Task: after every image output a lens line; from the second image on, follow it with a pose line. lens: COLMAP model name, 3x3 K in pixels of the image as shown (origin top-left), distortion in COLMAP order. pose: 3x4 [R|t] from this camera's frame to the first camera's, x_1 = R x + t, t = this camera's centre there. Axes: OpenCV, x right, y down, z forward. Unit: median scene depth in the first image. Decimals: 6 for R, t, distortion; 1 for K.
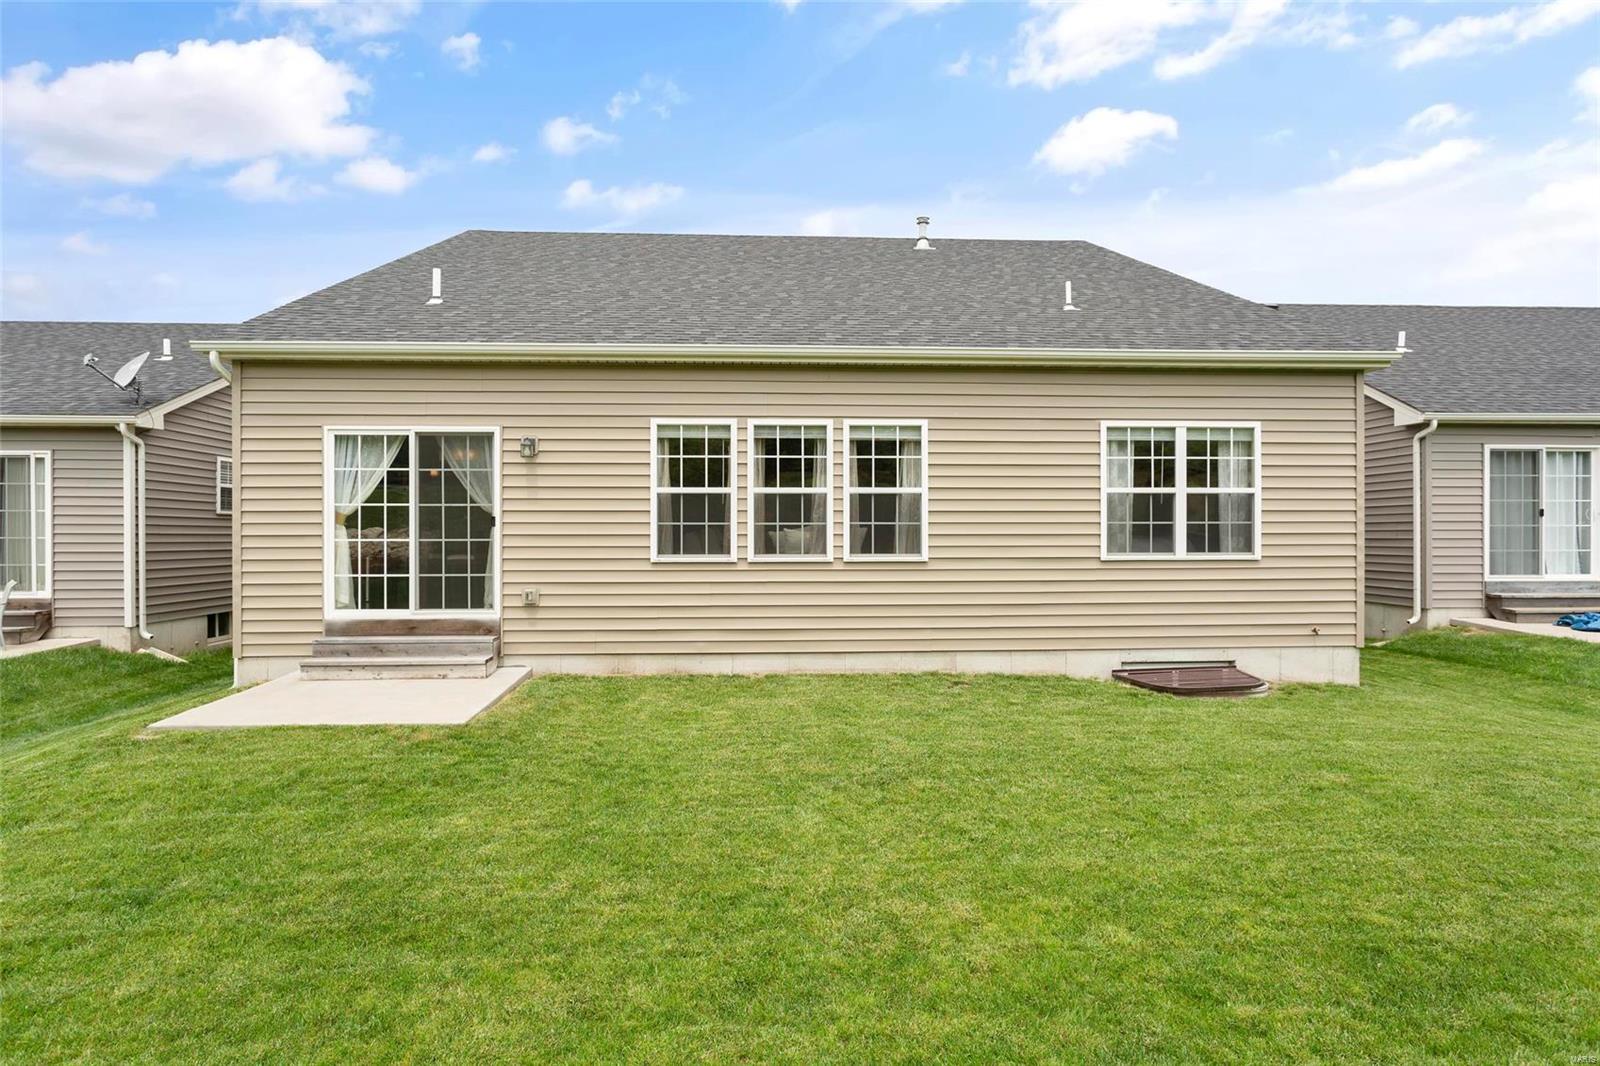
lens RADIAL K [[1039.2, 0, 800.0], [0, 1039.2, 494.0], [0, 0, 1]] dist [-0.008871, 0.002272]
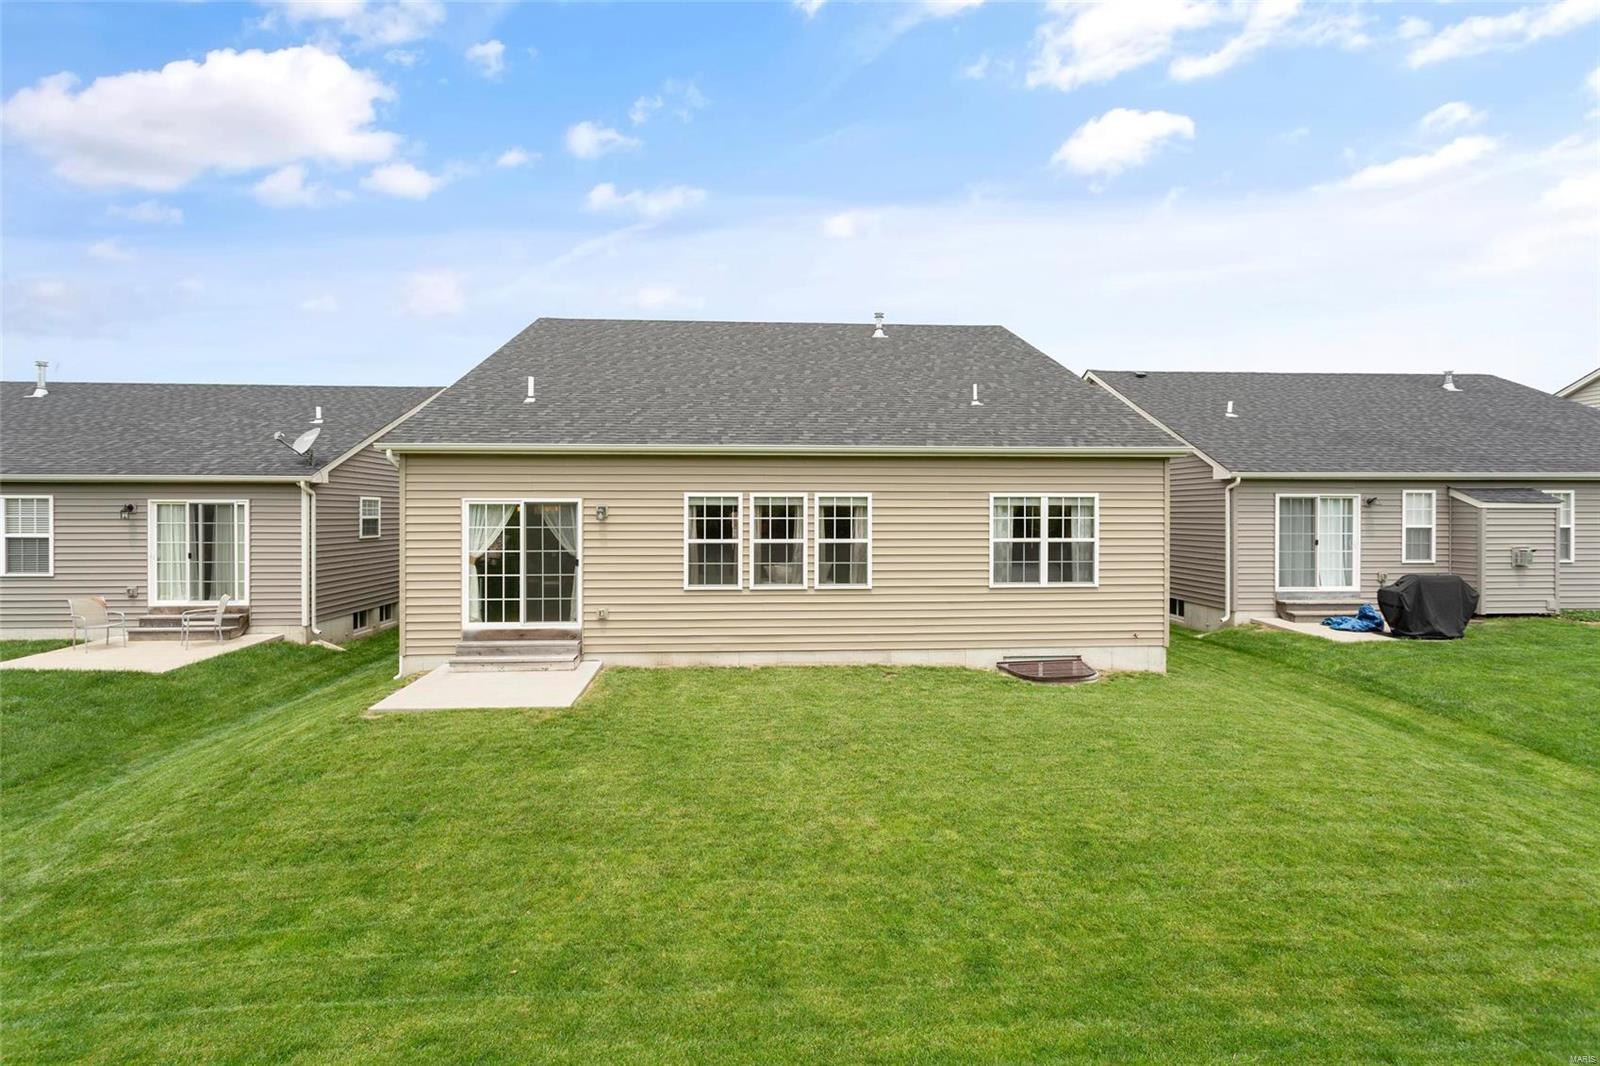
lens RADIAL K [[767.5, 0, 791.7], [0, 767.5, 521.5], [0, 0, 1]] dist [0.001380, 0.000833]
pose [[0.999985, -0.000260, 0.005465, 0.003234], [0.000247, 0.999998, 0.002215, -0.033244], [-0.005466, -0.002214, 0.999983, -0.088854]]
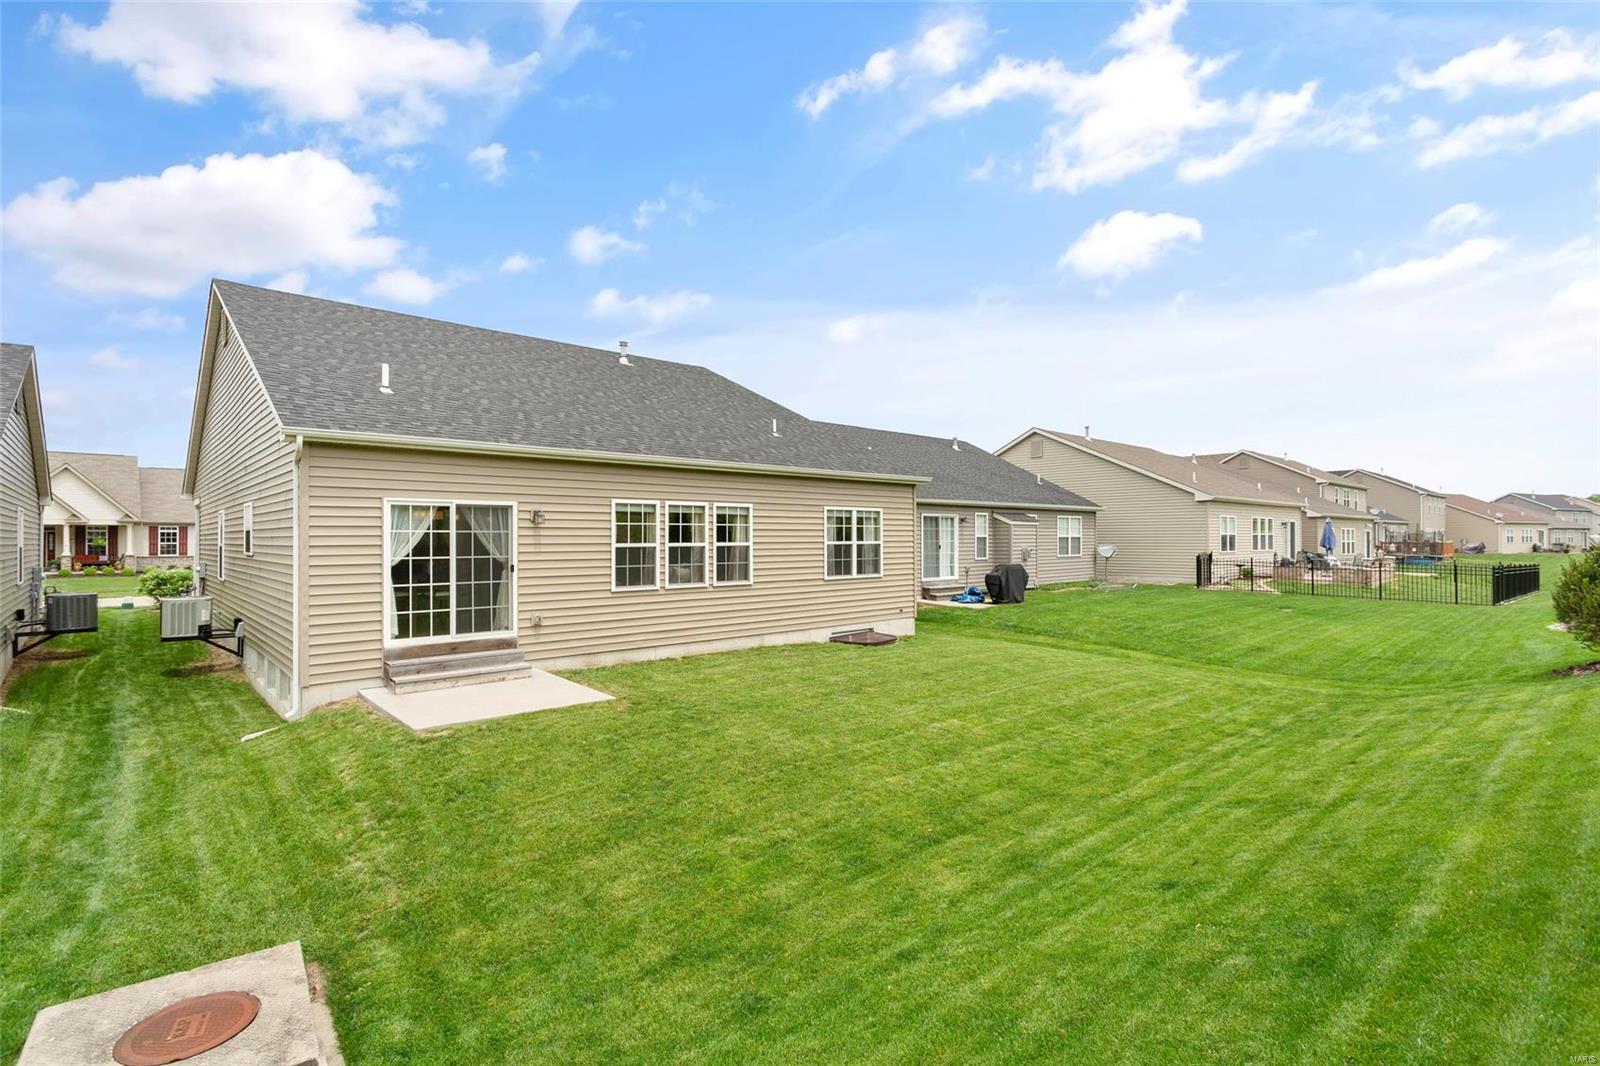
lens RADIAL K [[760.5, 0, 796.6], [0, 760.5, 537.7], [0, 0, 1]] dist [0.005630, 0.000462]
pose [[0.782825, -0.003351, 0.622233, -0.624582], [0.012299, 0.999873, -0.010088, 0.000071], [-0.622120, 0.015550, 0.782767, -0.058135]]
